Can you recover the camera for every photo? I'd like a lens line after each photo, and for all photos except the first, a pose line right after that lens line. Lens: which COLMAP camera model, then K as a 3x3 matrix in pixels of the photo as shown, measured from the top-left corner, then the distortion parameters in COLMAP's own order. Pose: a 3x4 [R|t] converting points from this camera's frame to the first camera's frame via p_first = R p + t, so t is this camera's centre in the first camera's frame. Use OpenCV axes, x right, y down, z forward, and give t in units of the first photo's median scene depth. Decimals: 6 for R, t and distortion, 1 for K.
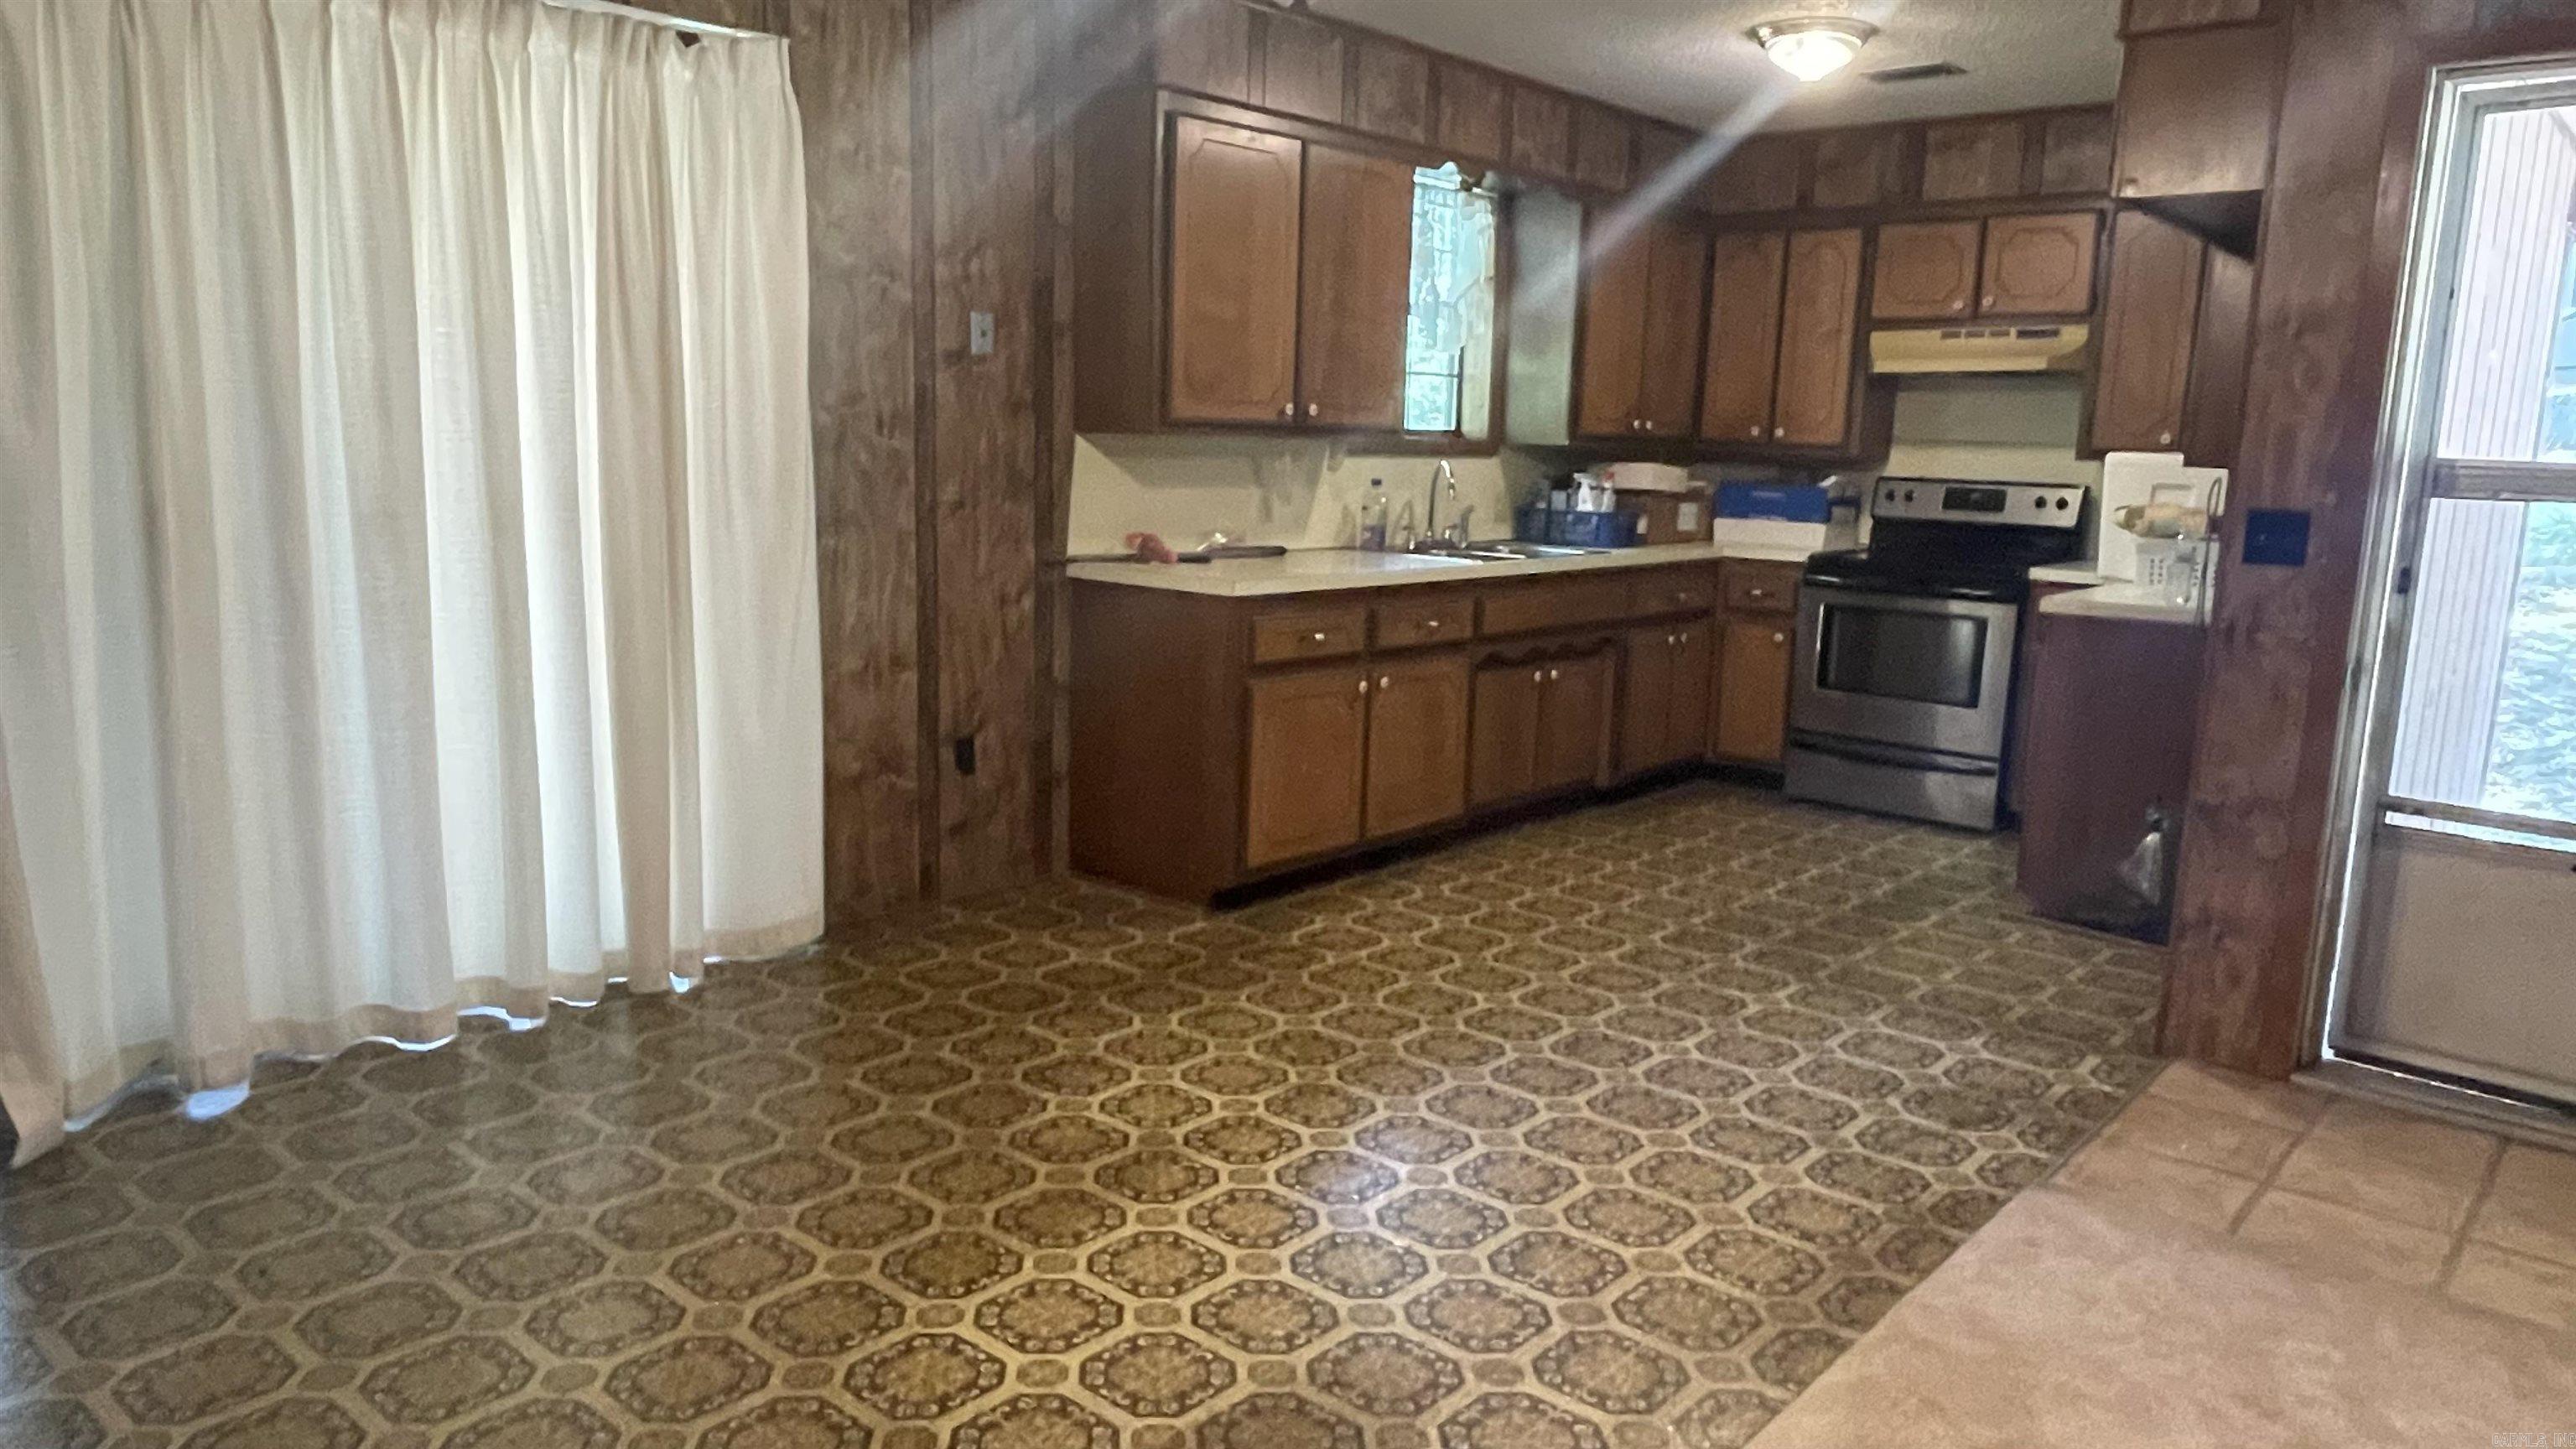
lens RADIAL K [[1753.3, 0, 1272.0], [0, 1753.3, 742.6], [0, 0, 1]] dist [0.034008, -0.002688]
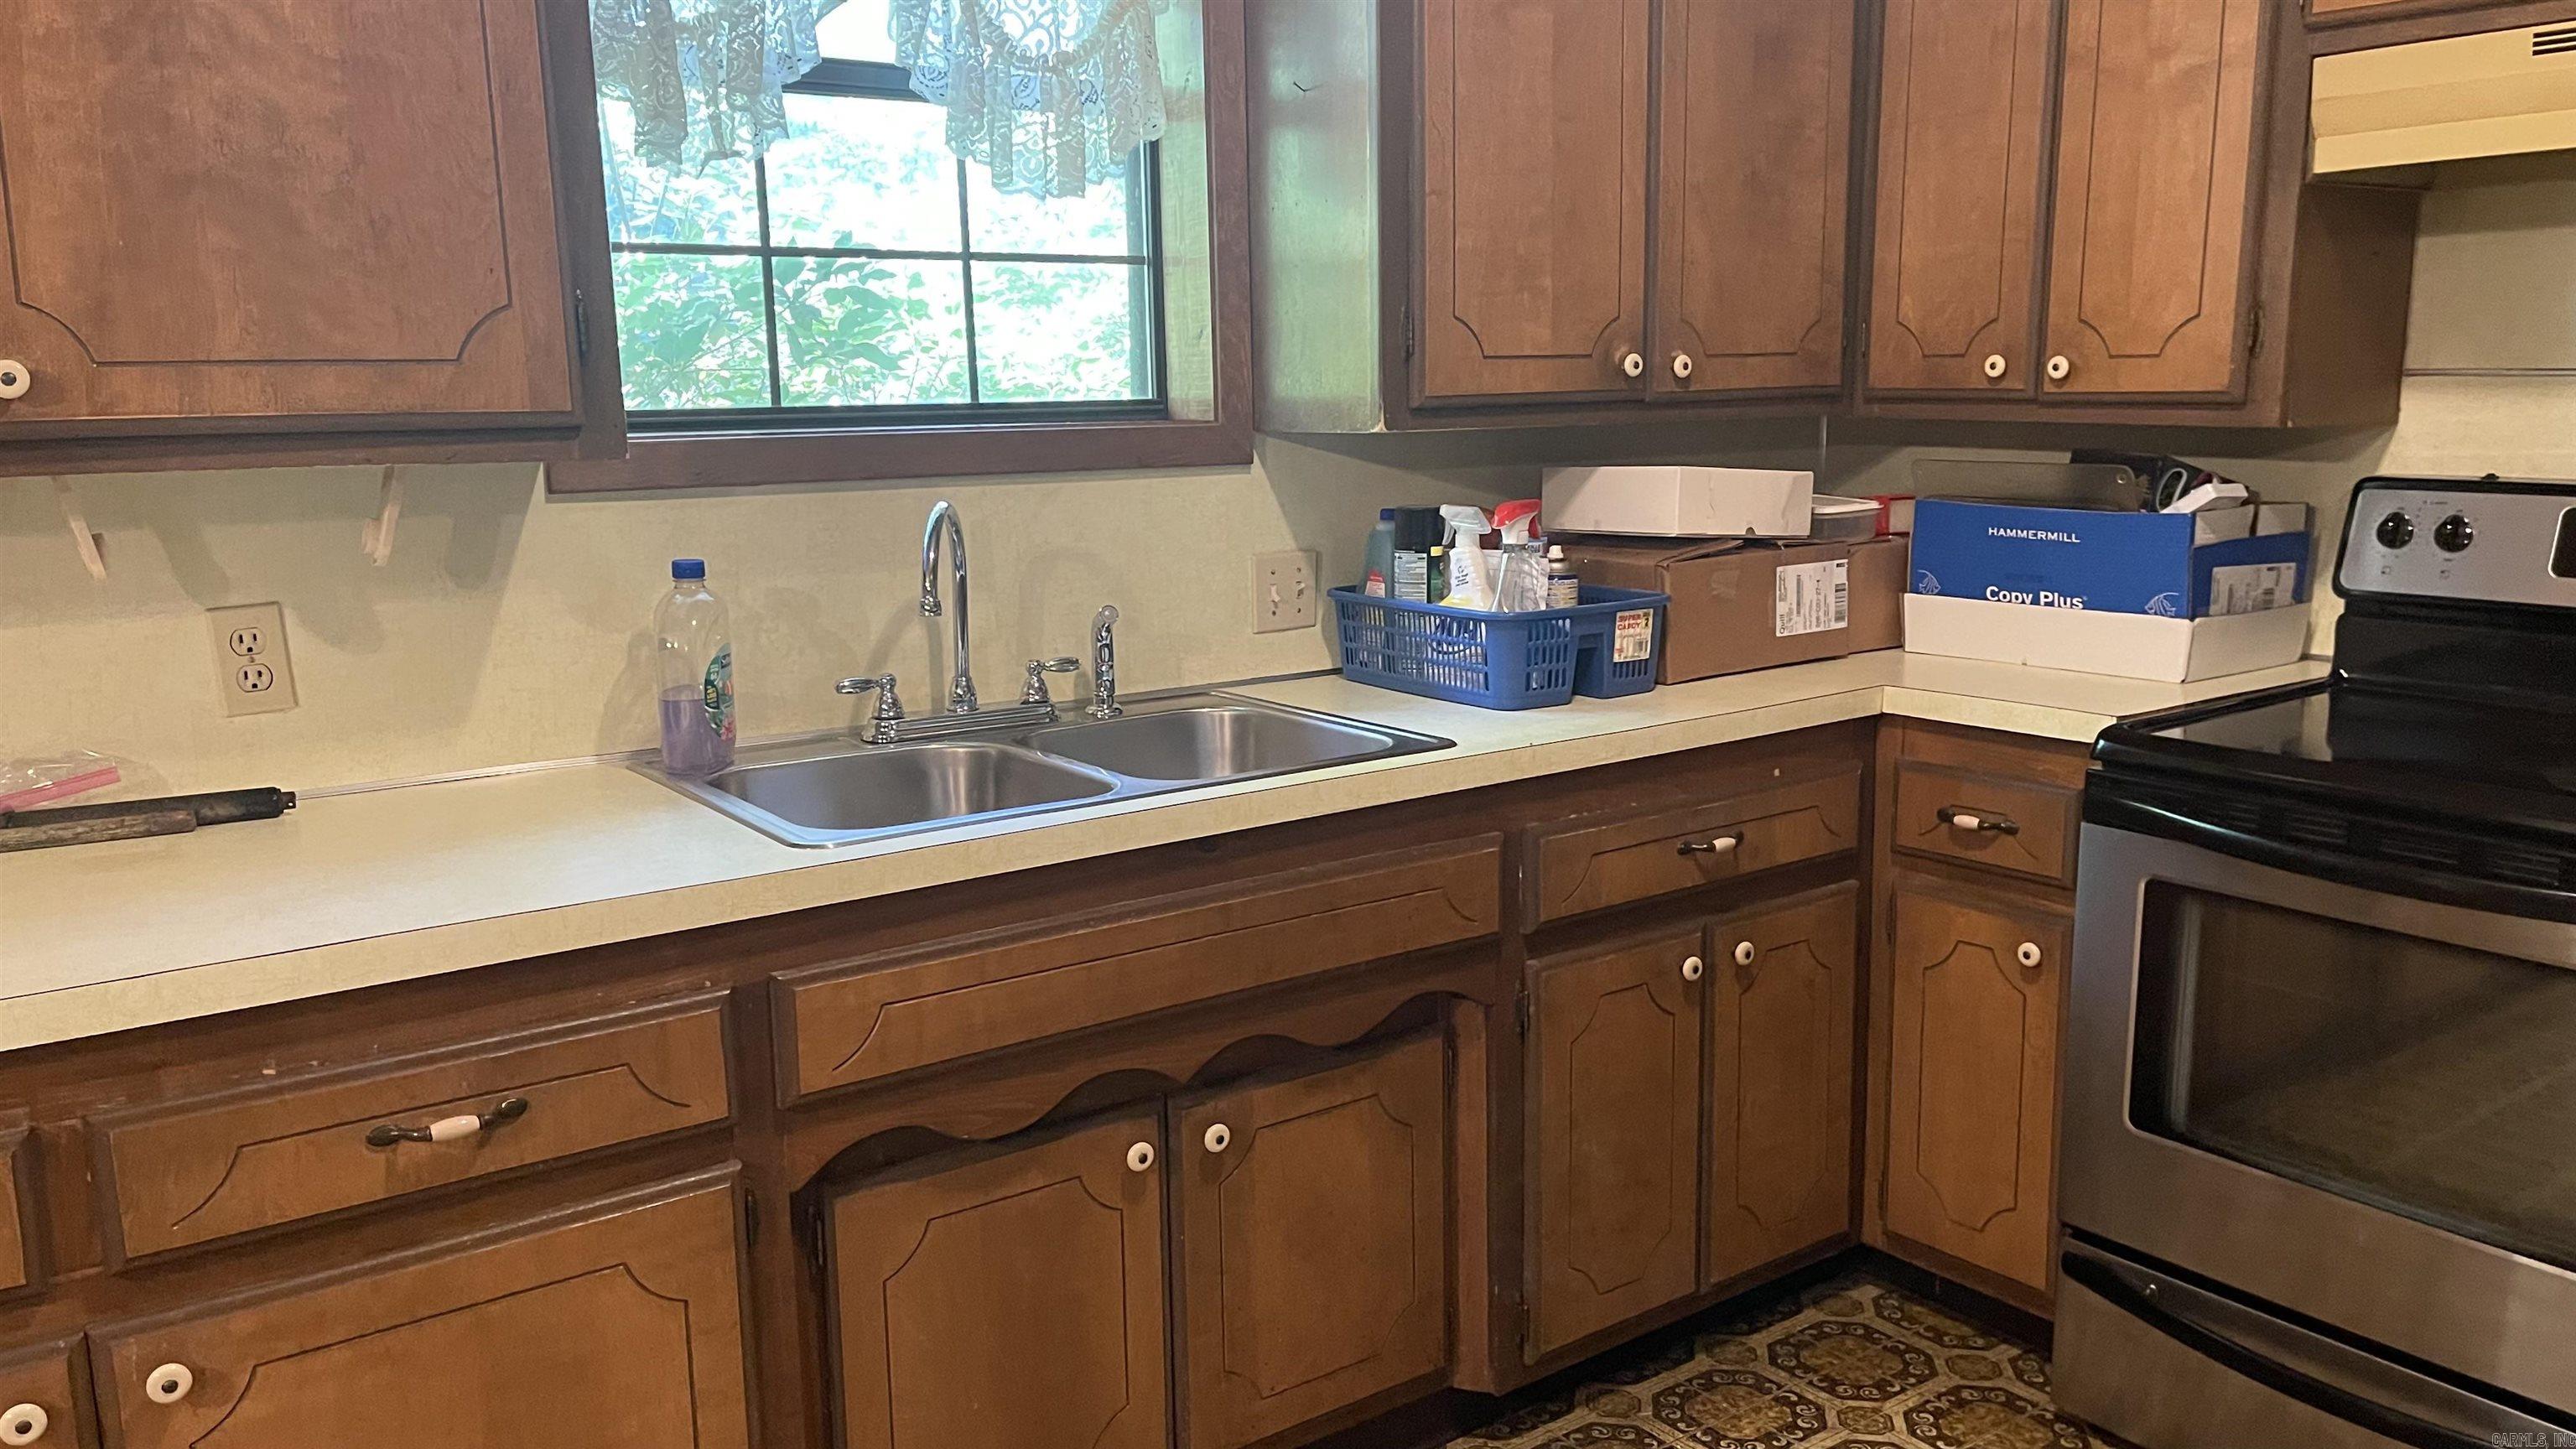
lens RADIAL K [[1948.3, 0, 1296.4], [0, 1948.3, 732.9], [0, 0, 1]] dist [0.095652, -0.138216]
pose [[0.972378, -0.004222, -0.233375, 0.243755], [0.004000, 0.999991, -0.001423, -0.106180], [0.233379, 0.000450, 0.972386, 0.600222]]
